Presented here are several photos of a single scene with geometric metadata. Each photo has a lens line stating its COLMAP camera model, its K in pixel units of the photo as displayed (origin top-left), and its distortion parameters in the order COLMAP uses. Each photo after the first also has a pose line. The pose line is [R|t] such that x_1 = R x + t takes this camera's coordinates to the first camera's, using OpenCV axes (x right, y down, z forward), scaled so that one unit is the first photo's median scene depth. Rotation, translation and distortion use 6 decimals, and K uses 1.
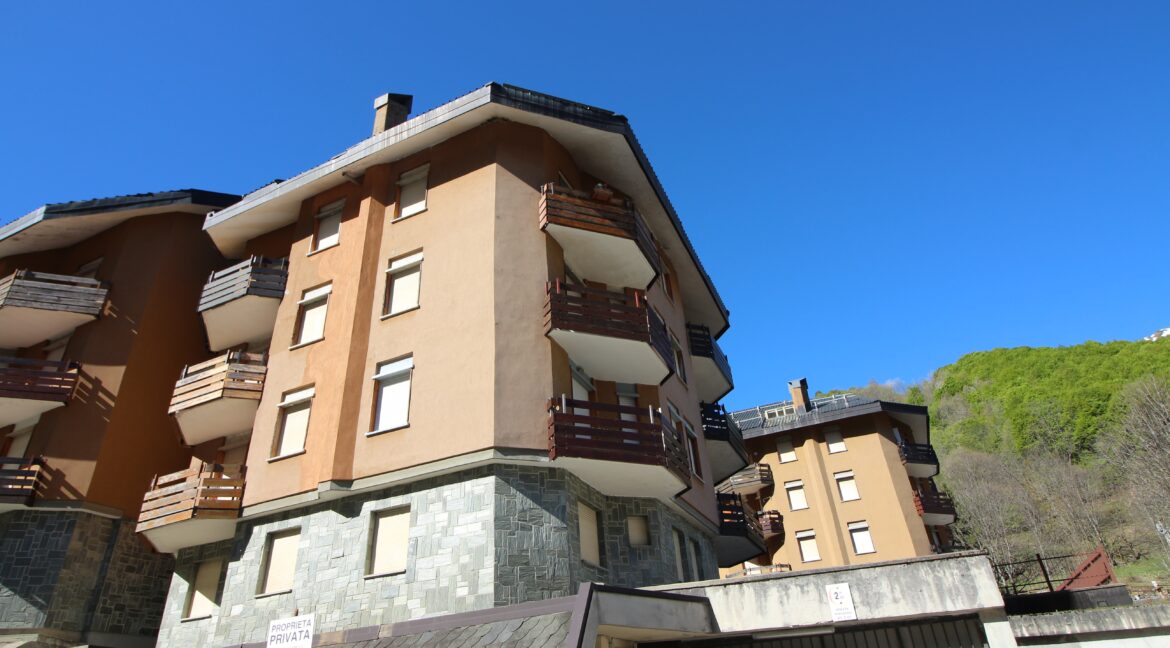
lens RADIAL K [[668.6, 0, 594.6], [0, 668.6, 319.5], [0, 0, 1]] dist [0.016120, -0.013736]
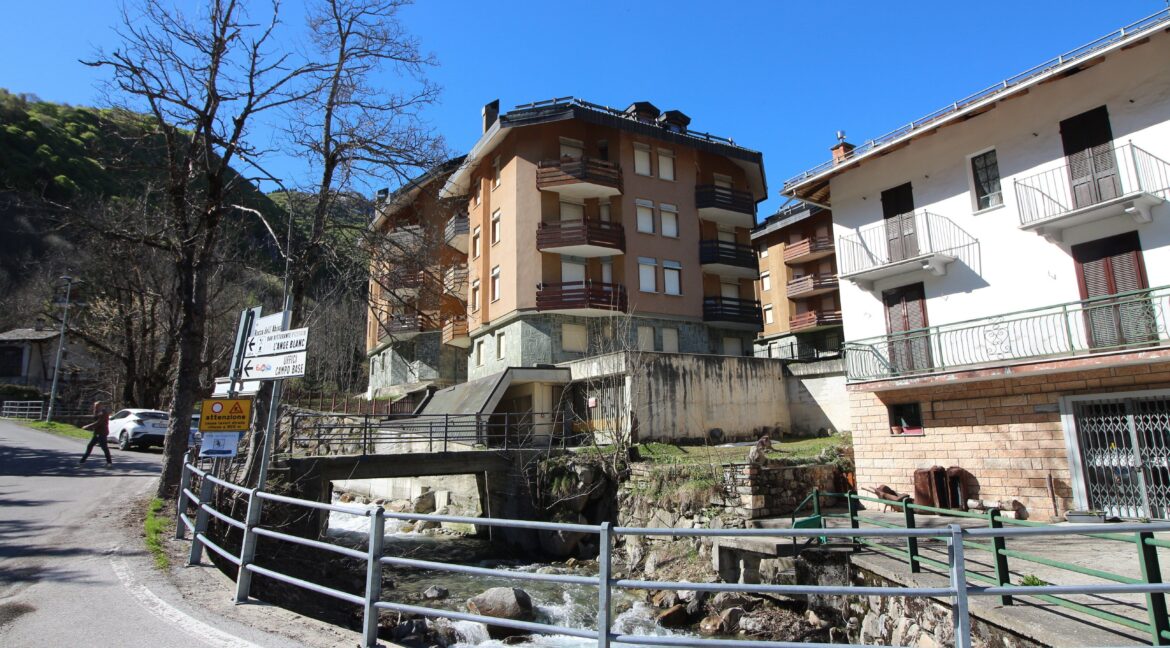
lens RADIAL K [[668.6, 0, 594.6], [0, 668.6, 319.5], [0, 0, 1]] dist [0.016120, -0.013736]
pose [[0.811360, -0.066549, -0.580747, 1.231077], [0.275769, 0.919569, 0.279901, -0.308472], [0.515409, -0.387253, 0.764453, -0.577111]]
